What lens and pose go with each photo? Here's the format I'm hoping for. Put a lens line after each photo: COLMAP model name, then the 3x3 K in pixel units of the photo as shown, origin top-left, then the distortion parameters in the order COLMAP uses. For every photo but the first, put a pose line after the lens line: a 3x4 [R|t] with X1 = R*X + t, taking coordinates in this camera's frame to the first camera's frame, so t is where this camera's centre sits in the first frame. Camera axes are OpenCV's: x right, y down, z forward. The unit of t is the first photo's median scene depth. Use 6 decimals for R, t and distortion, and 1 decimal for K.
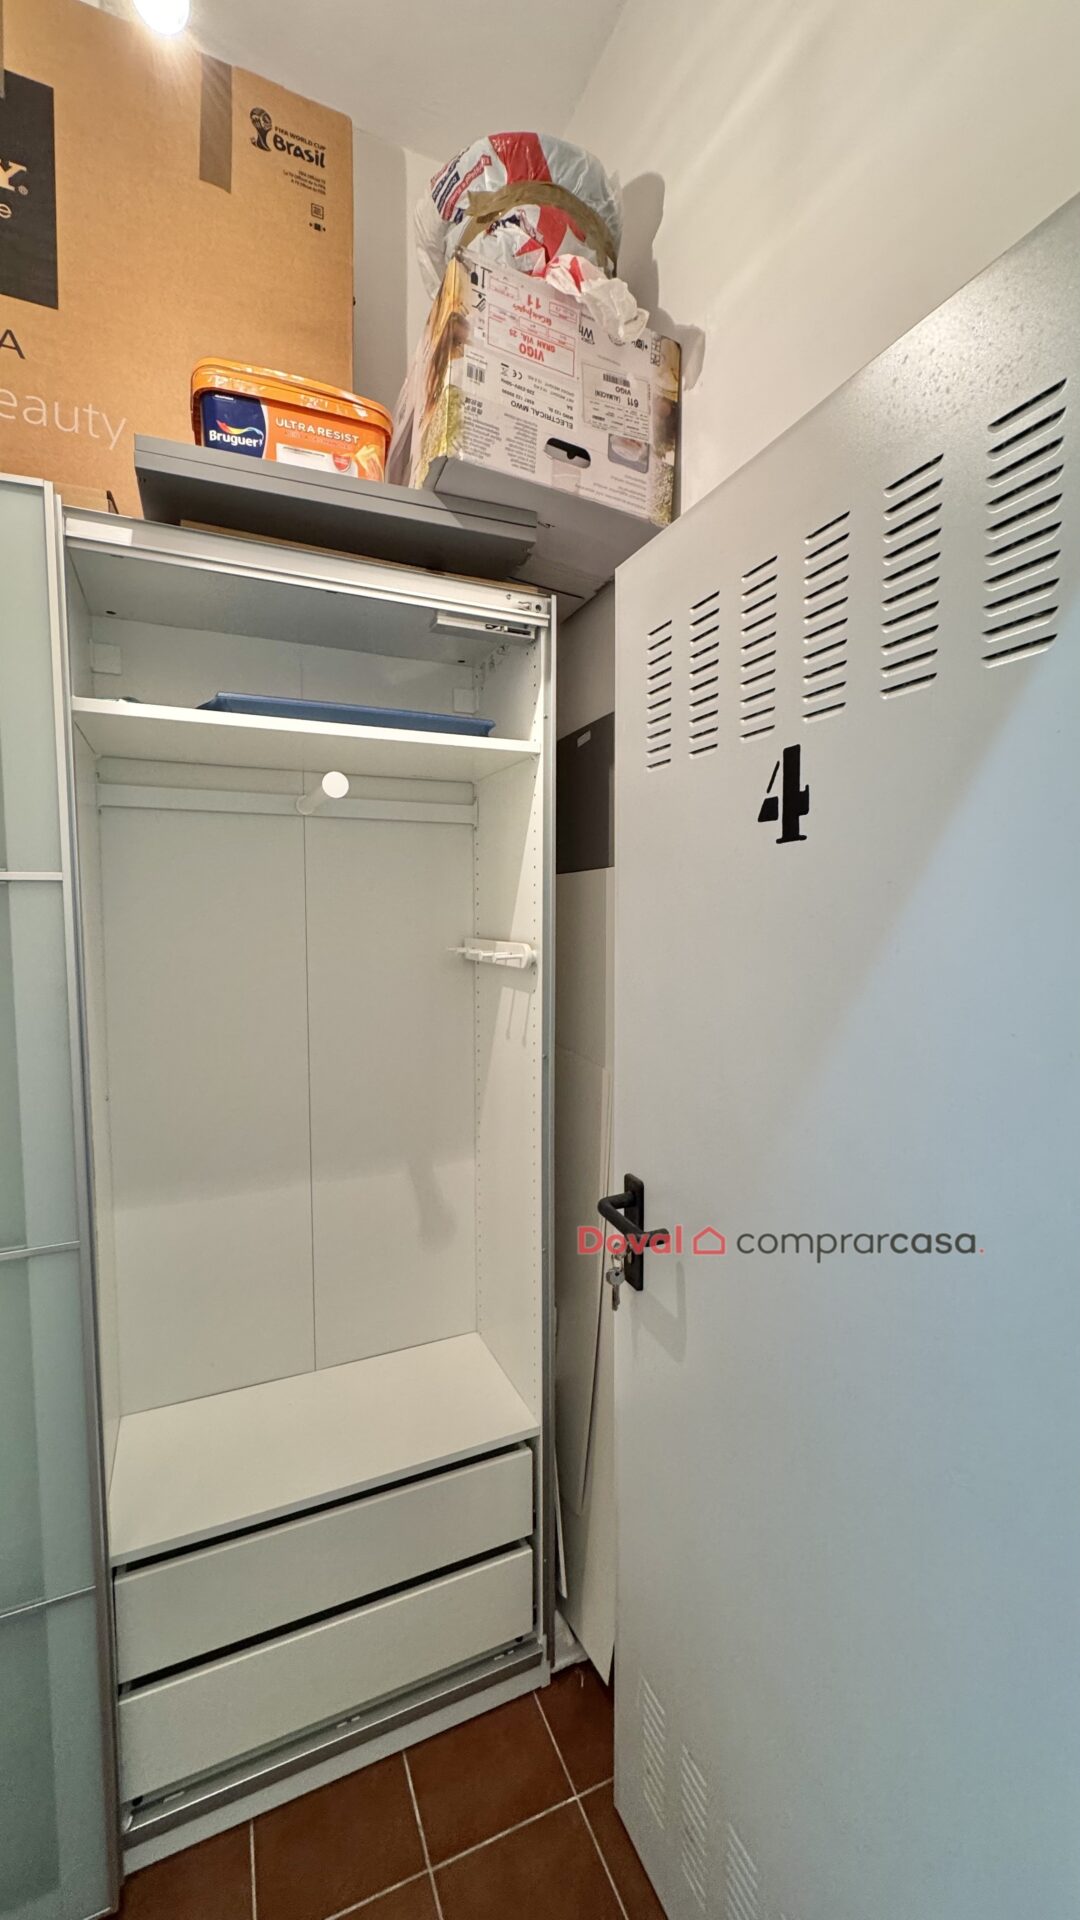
lens RADIAL K [[773.1, 0, 543.9], [0, 773.1, 974.3], [0, 0, 1]] dist [0.001581, -0.000195]
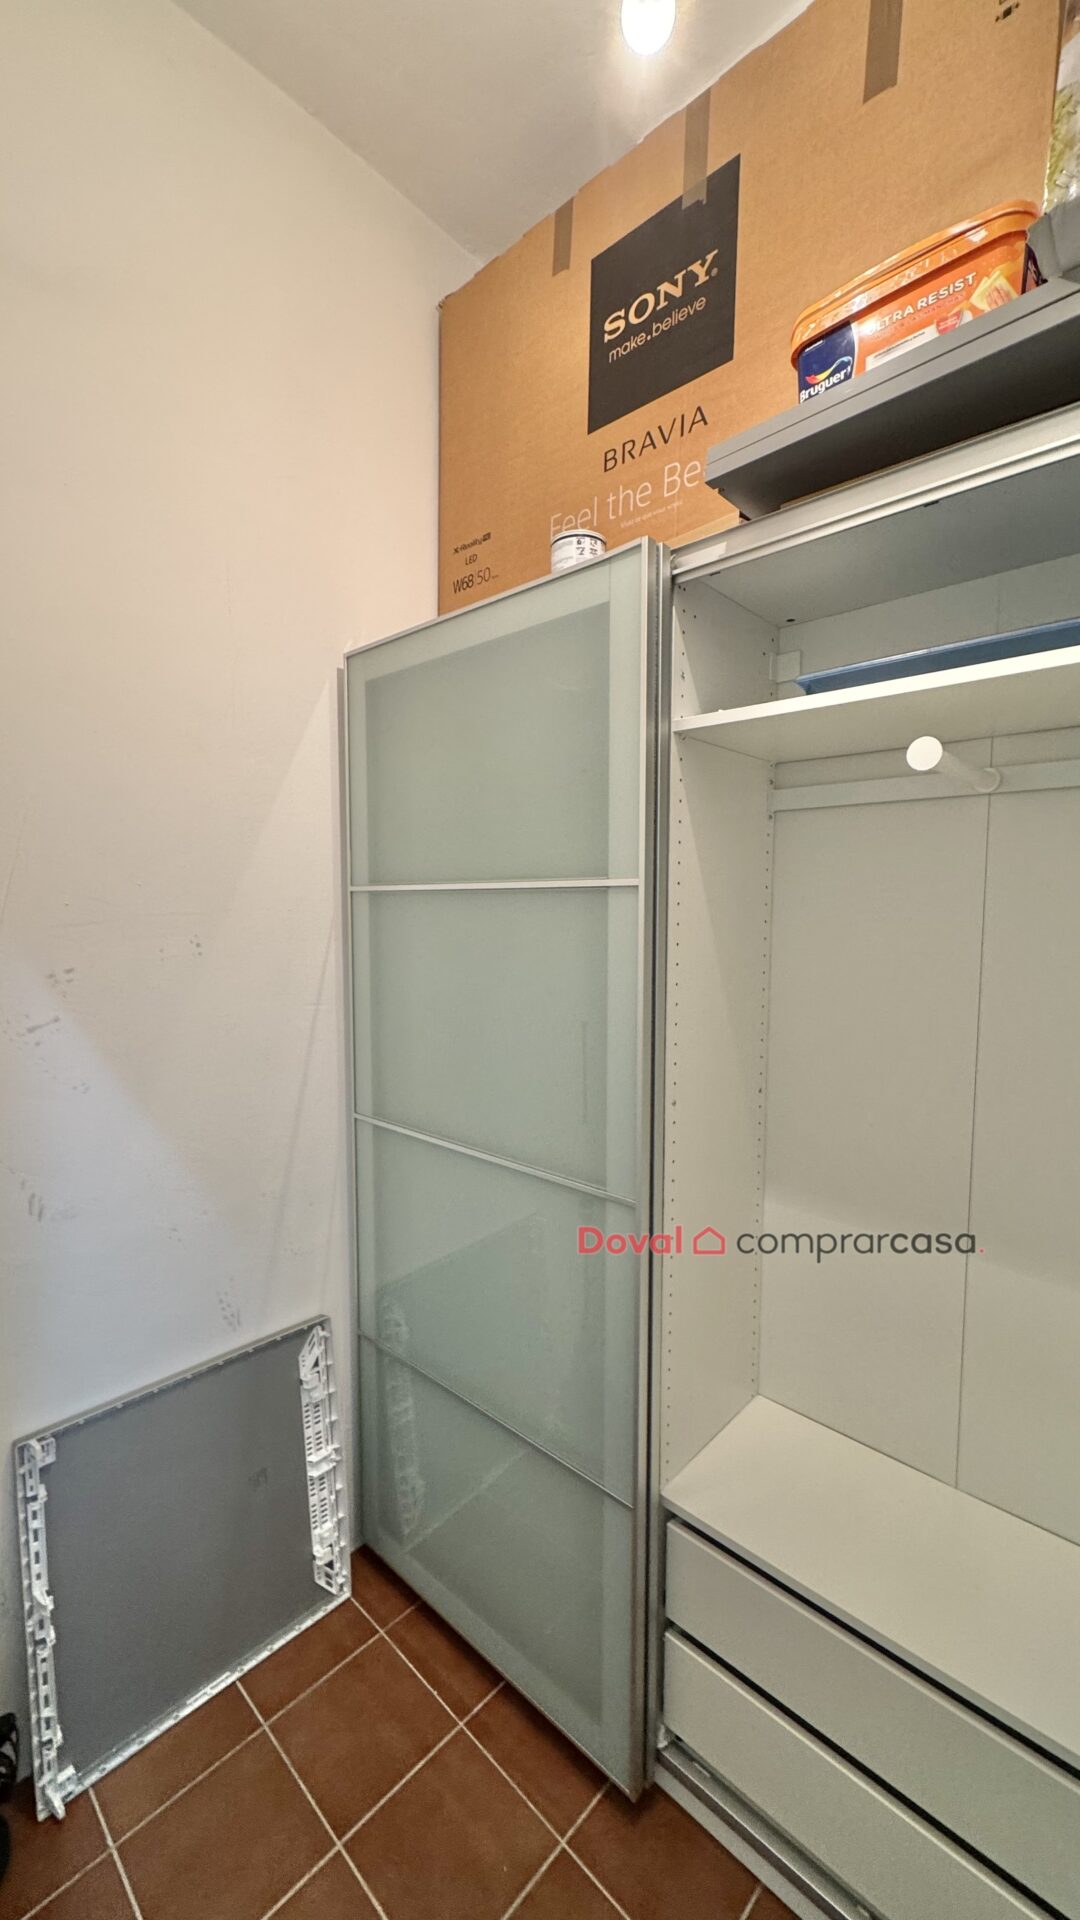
lens RADIAL K [[773.1, 0, 537.3], [0, 773.1, 969.9], [0, 0, 1]] dist [0.001581, -0.000195]
pose [[0.386264, 0.079183, -0.918983, 0.322420], [-0.083819, 0.995200, 0.050520, -0.035938], [0.918572, 0.057514, 0.391047, 0.360778]]
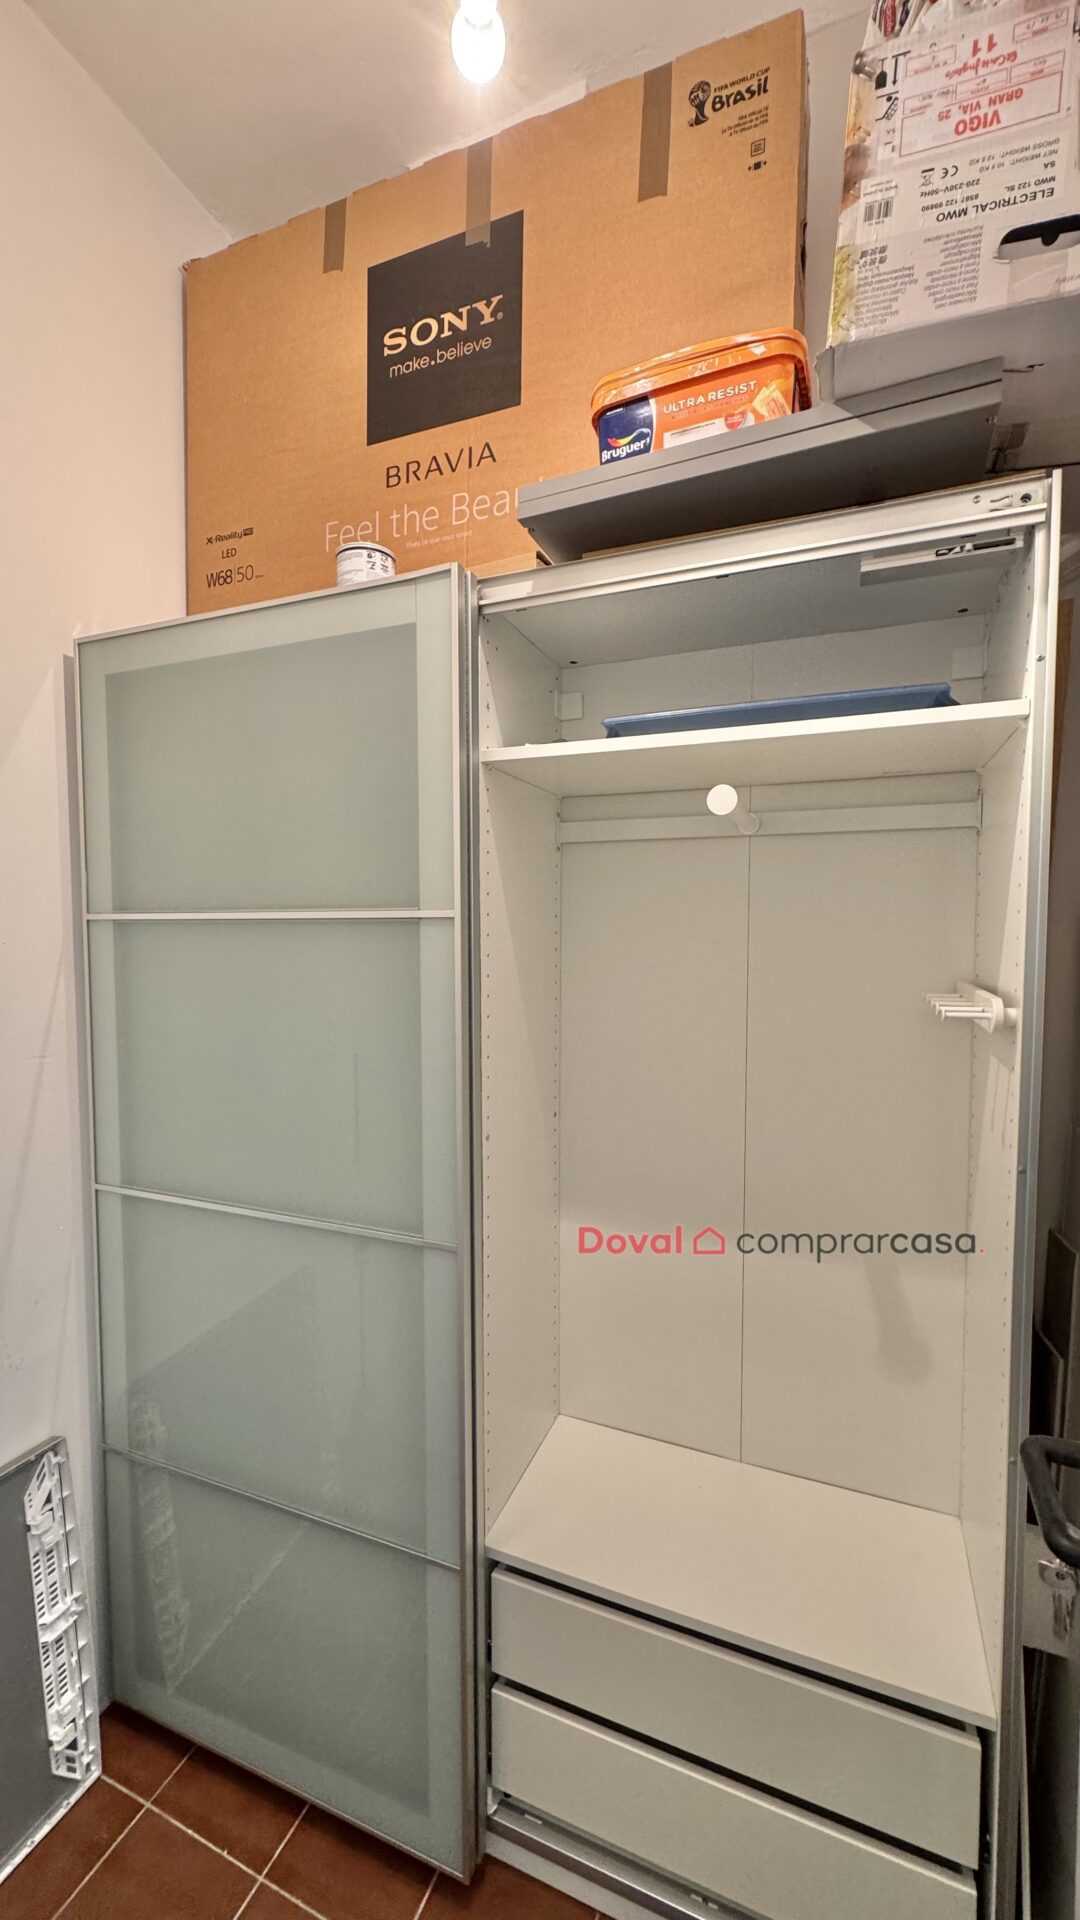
lens RADIAL K [[773.1, 0, 540.8], [0, 773.1, 968.7], [0, 0, 1]] dist [0.001581, -0.000195]
pose [[0.688265, 0.041810, -0.724254, 0.226605], [-0.062678, 0.998032, -0.001949, -0.045339], [0.722747, 0.046736, 0.689531, 0.281509]]
